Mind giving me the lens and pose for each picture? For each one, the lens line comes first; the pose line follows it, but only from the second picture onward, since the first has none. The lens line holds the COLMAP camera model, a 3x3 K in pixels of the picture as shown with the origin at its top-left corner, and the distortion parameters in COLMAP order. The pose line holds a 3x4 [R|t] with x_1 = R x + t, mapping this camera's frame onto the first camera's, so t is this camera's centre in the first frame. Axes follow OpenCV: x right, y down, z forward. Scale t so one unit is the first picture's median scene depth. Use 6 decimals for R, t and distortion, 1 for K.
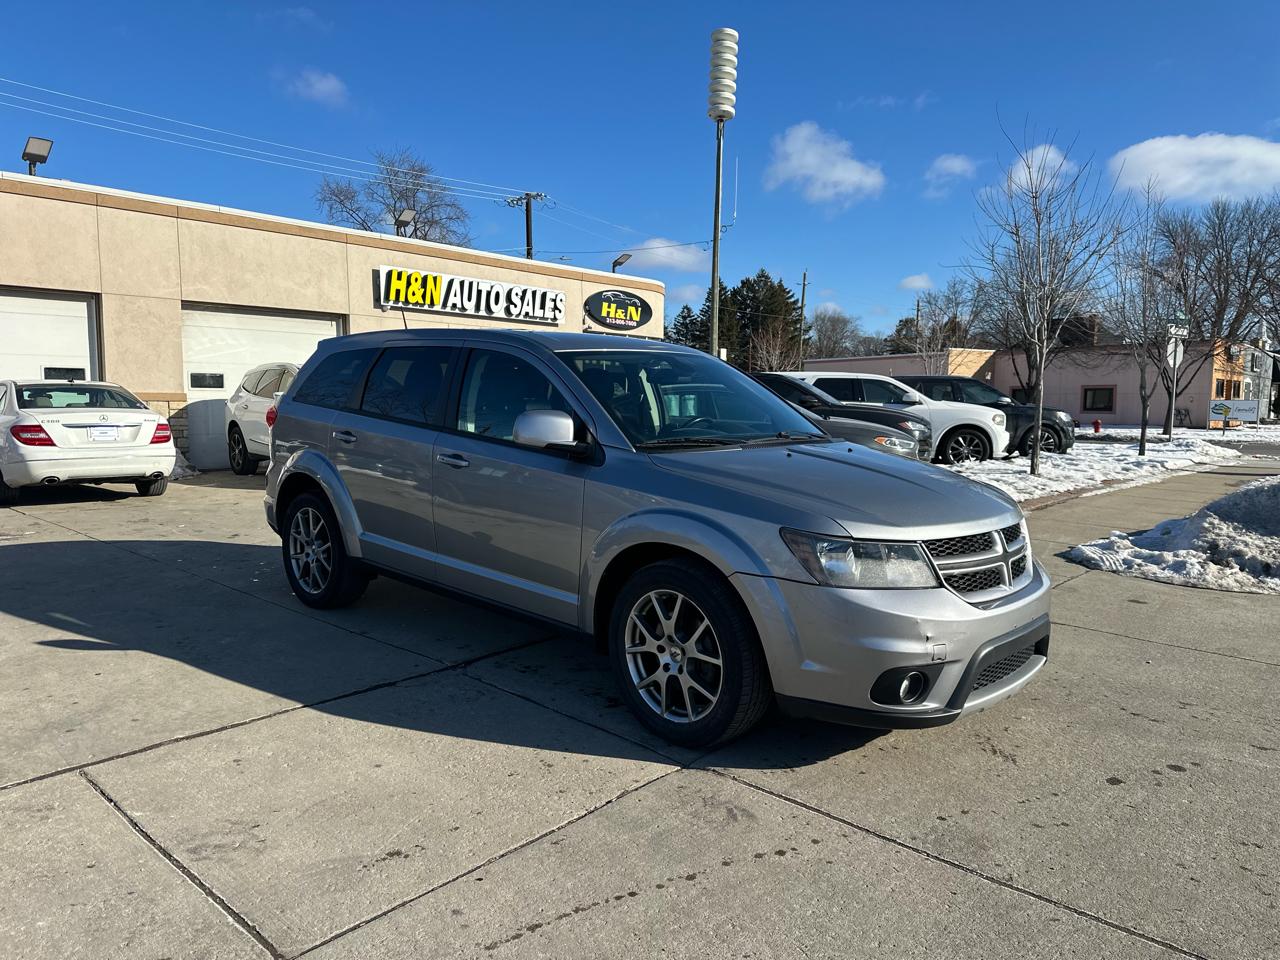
lens RADIAL K [[884.5, 0, 635.7], [0, 884.5, 497.4], [0, 0, 1]] dist [0.050284, -0.057477]
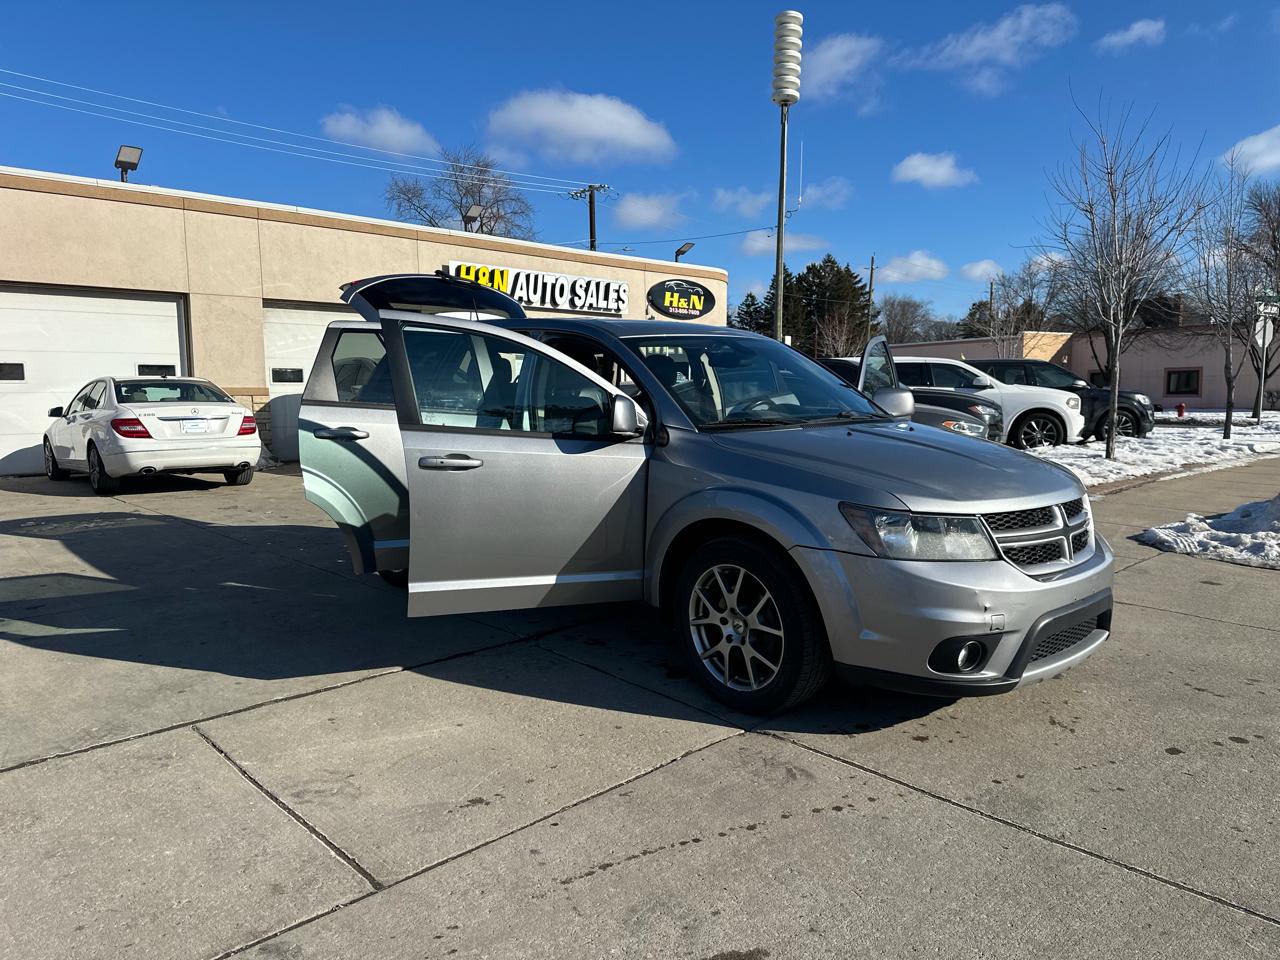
lens RADIAL K [[884.5, 0, 635.7], [0, 884.5, 497.4], [0, 0, 1]] dist [0.050284, -0.057477]
pose [[0.997364, -0.005125, -0.072374, 0.000835], [0.005882, 0.999930, 0.010245, 0.005582], [0.072316, -0.010644, 0.997325, -0.017633]]
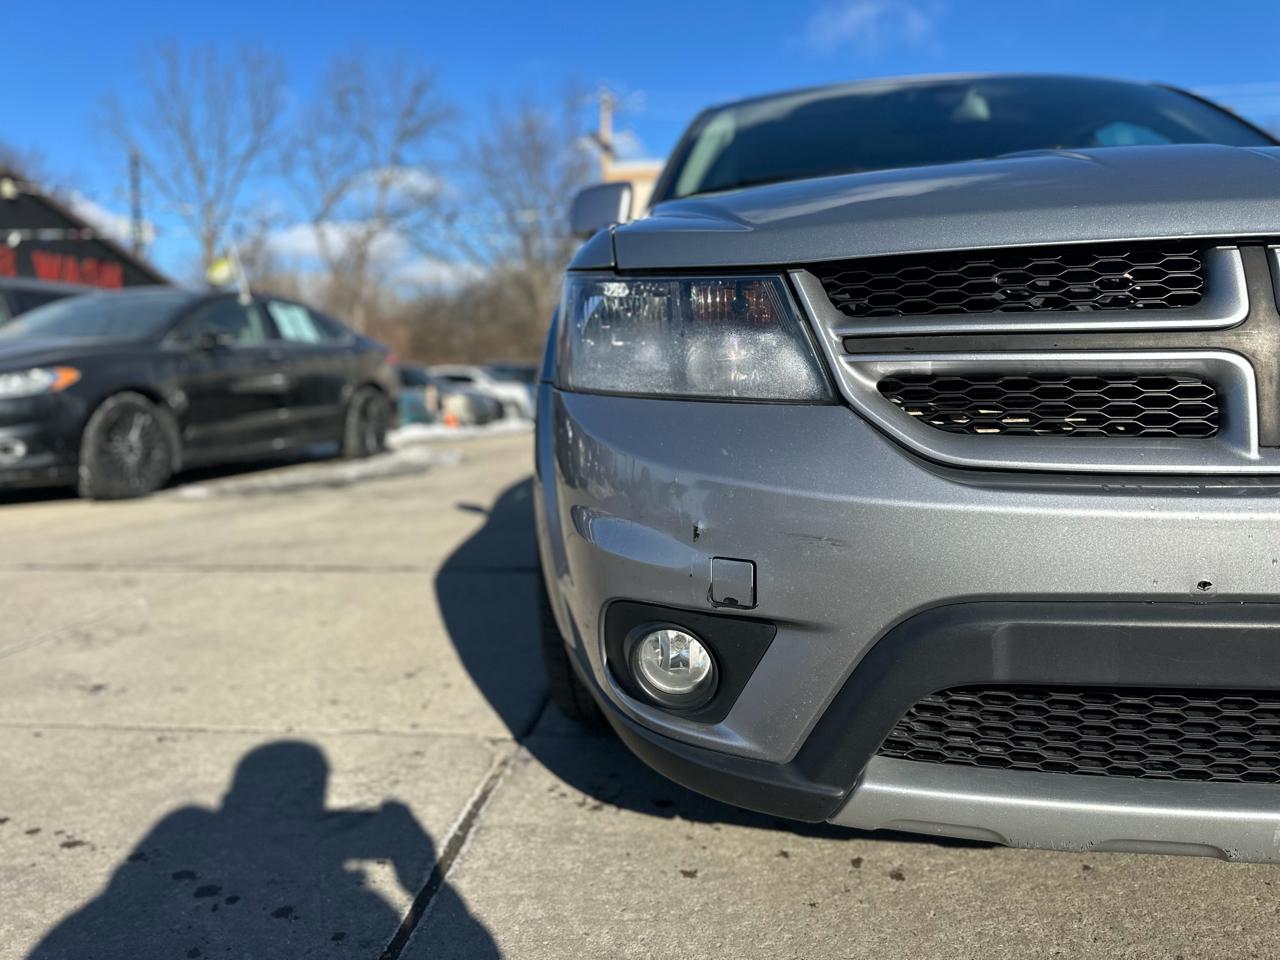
lens RADIAL K [[900.7, 0, 643.5], [0, 900.7, 479.0], [0, 0, 1]] dist [0.067462, -0.060854]
pose [[0.584856, 0.063361, -0.808658, 0.195590], [-0.073266, 0.996996, 0.025128, 0.042577], [0.807821, 0.044551, 0.587741, 0.254820]]
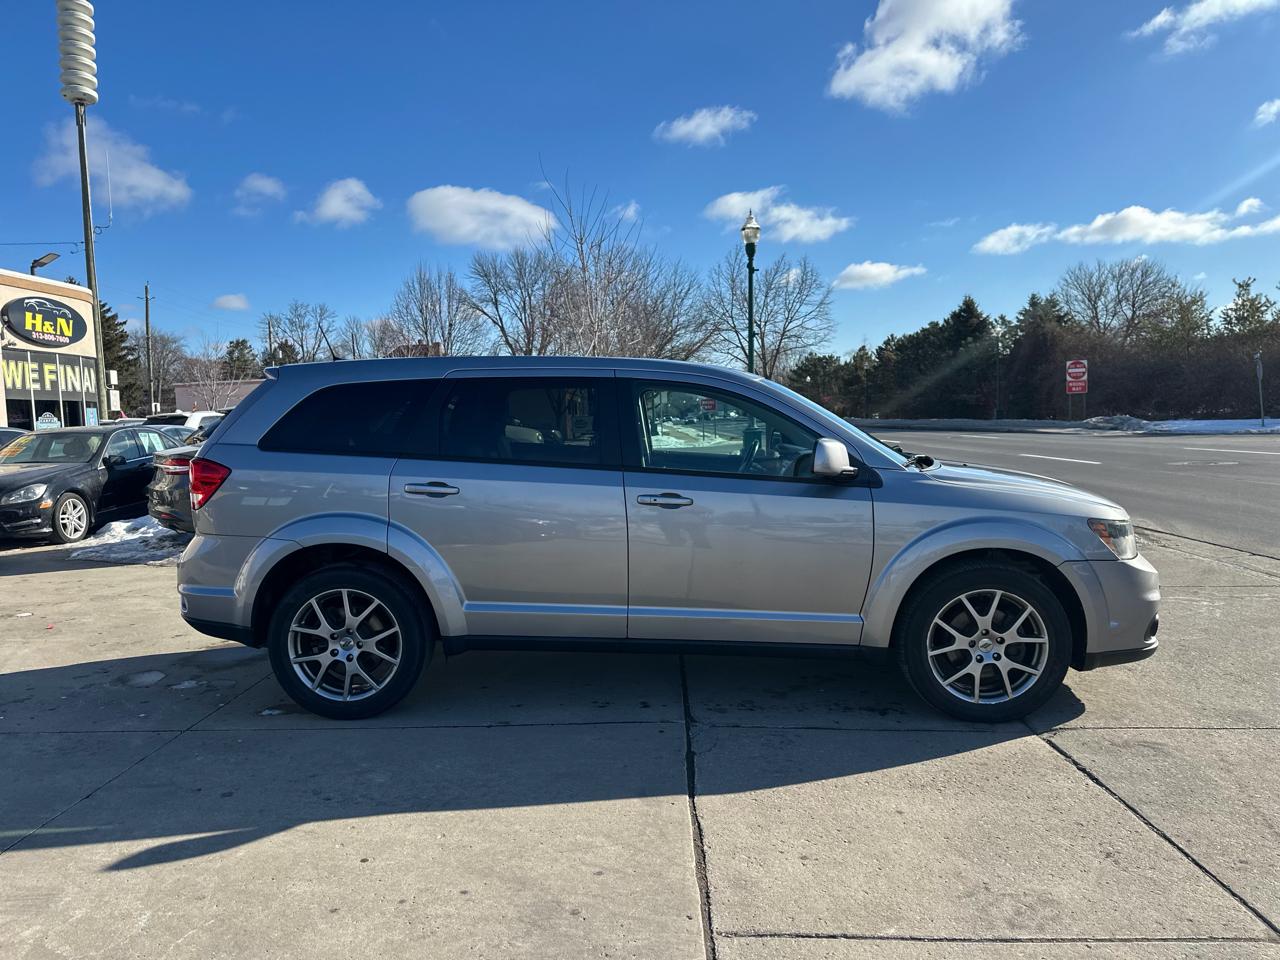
lens RADIAL K [[894.7, 0, 642.2], [0, 894.7, 480.8], [0, 0, 1]] dist [0.043910, -0.058202]
pose [[0.754242, -0.076082, 0.652173, -0.383274], [0.104997, 0.994458, -0.005416, -0.027616], [-0.648147, 0.072561, 0.758051, 0.143978]]
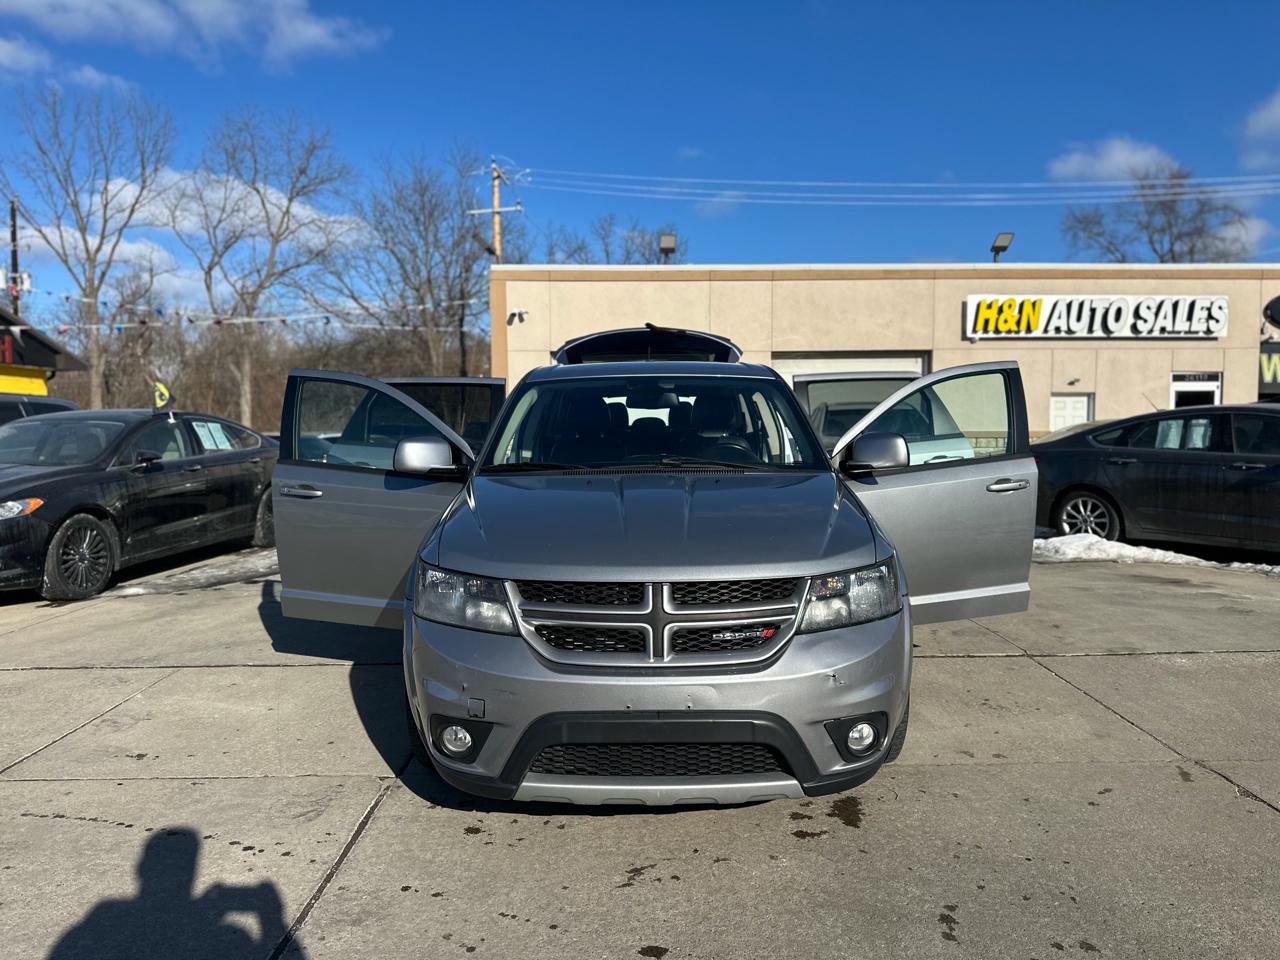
lens RADIAL K [[889.2, 0, 649.9], [0, 889.2, 479.6], [0, 0, 1]] dist [0.010801, 0.002230]
pose [[0.681935, 0.025292, -0.730976, 0.359774], [-0.069141, 0.997156, -0.030000, -0.011746], [0.728138, 0.070998, 0.681744, 0.169280]]
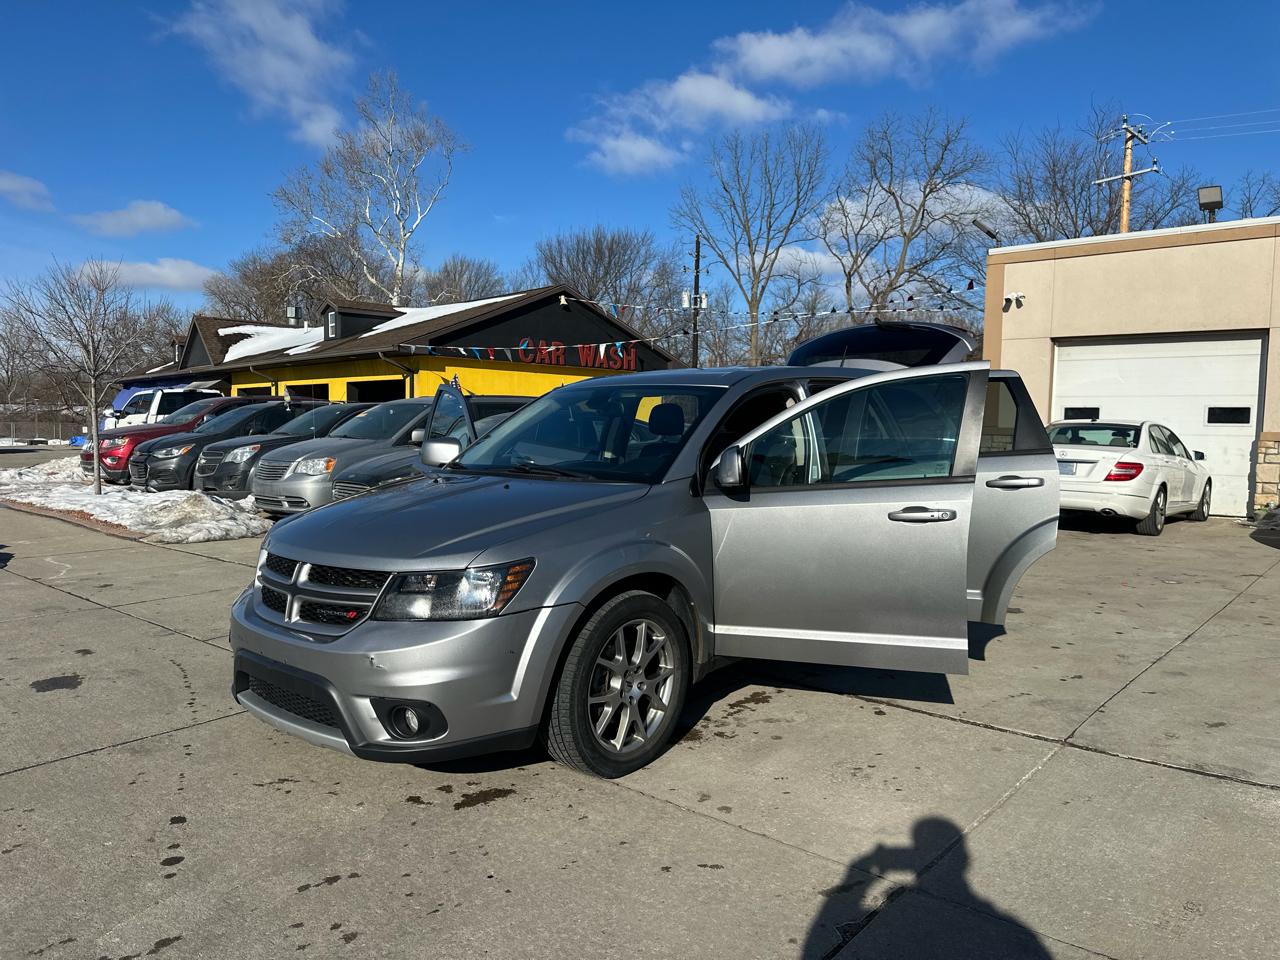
lens RADIAL K [[896.4, 0, 645.7], [0, 896.4, 483.1], [0, 0, 1]] dist [0.033677, -0.044136]
pose [[0.035230, 0.055794, -0.997821, 0.520101], [-0.119419, 0.991522, 0.051226, -0.052972], [0.992219, 0.117354, 0.041595, 0.489961]]
